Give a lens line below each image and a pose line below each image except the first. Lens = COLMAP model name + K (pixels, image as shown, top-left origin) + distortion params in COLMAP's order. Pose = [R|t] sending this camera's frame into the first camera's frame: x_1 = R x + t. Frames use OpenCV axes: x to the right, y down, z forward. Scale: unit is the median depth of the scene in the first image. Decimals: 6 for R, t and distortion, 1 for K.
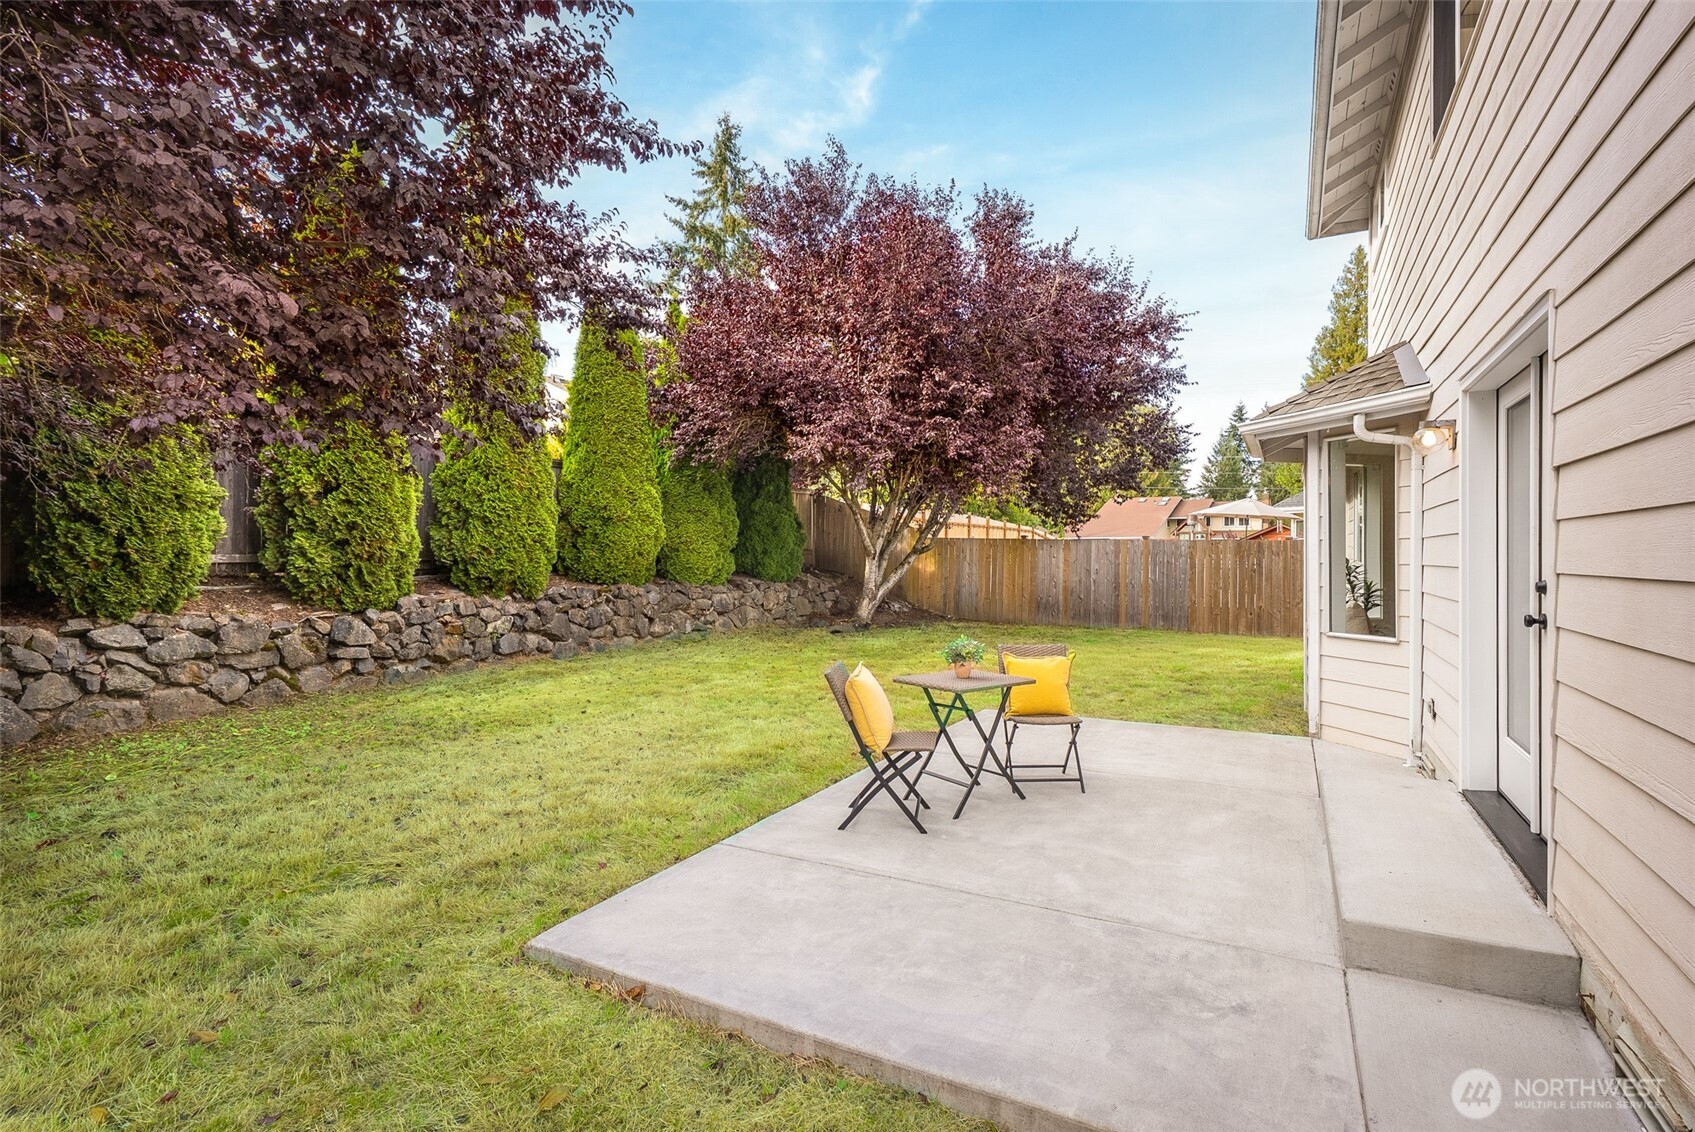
lens RADIAL K [[799.1, 0, 847.5], [0, 799.1, 566.0], [0, 0, 1]] dist [-0.000392, 0.000077]
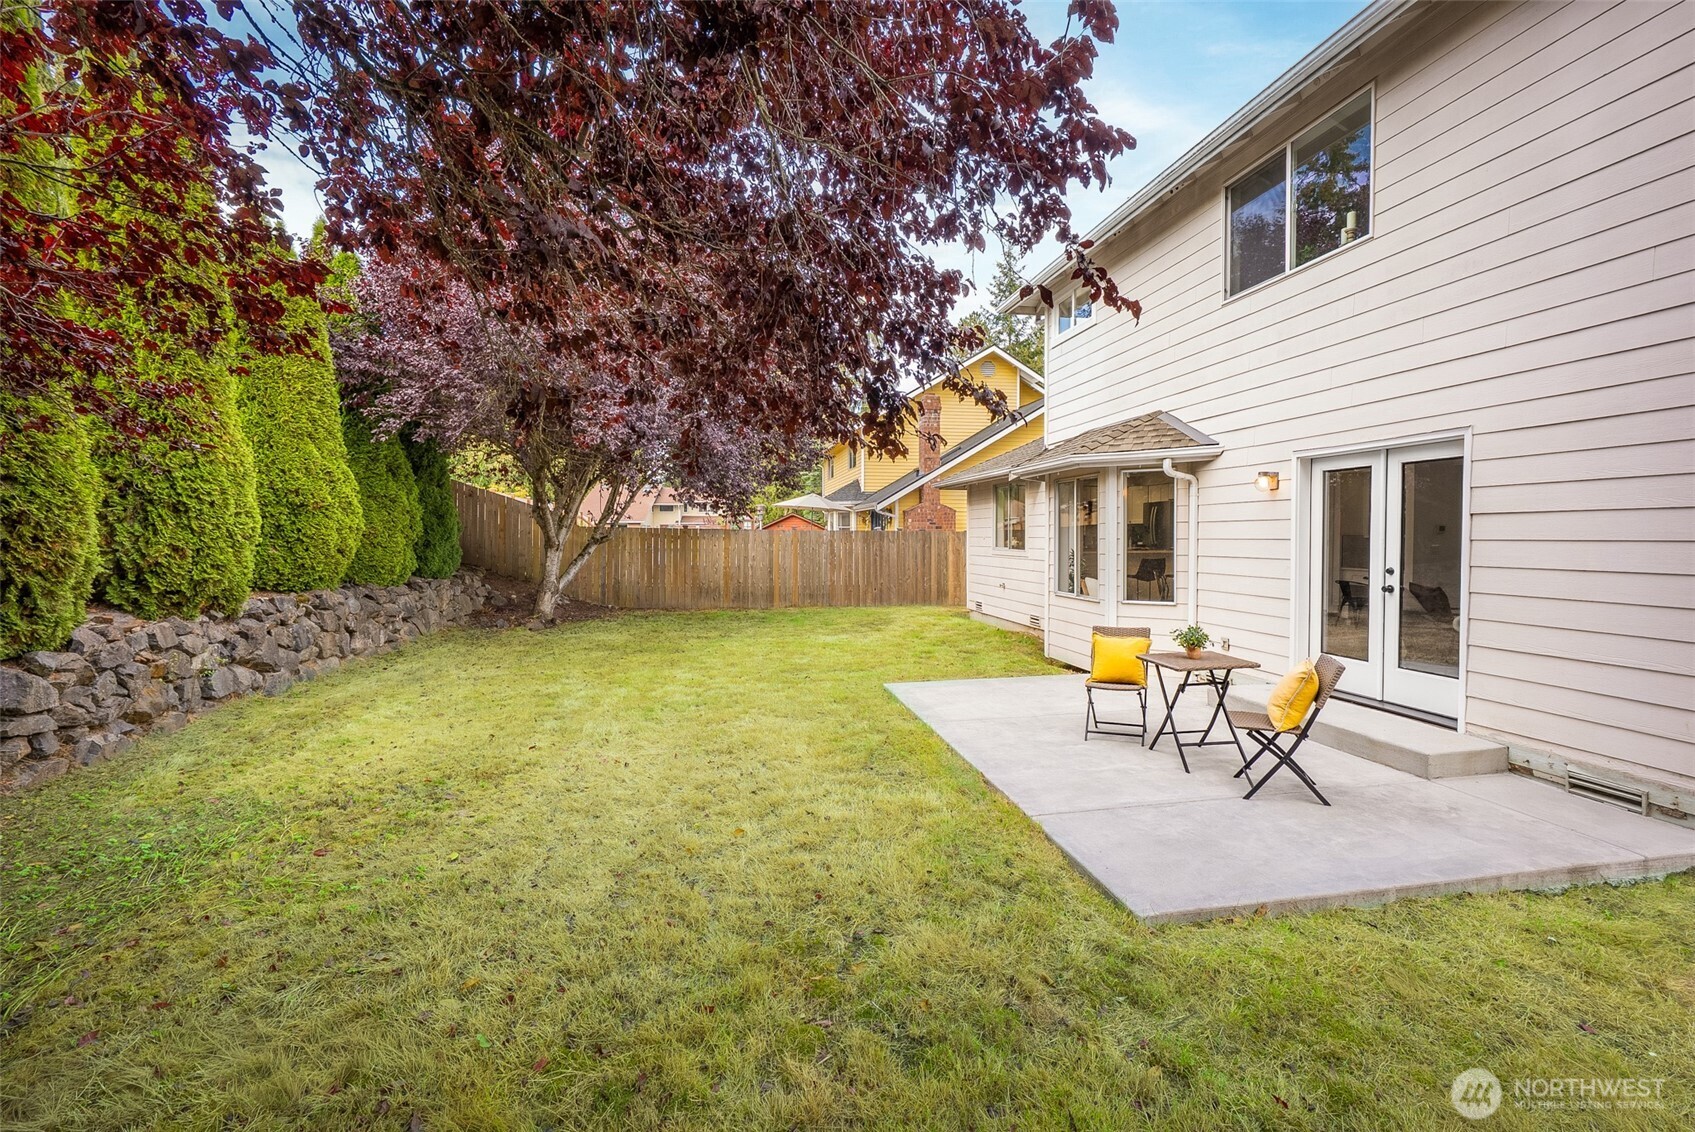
lens RADIAL K [[763.6, 0, 847.5], [0, 763.6, 566.0], [0, 0, 1]] dist [-0.001204, -0.000207]
pose [[0.779906, -0.029567, 0.625198, -0.409153], [0.014409, 0.999467, 0.029293, -0.018217], [-0.625731, -0.013838, 0.779916, 0.124878]]
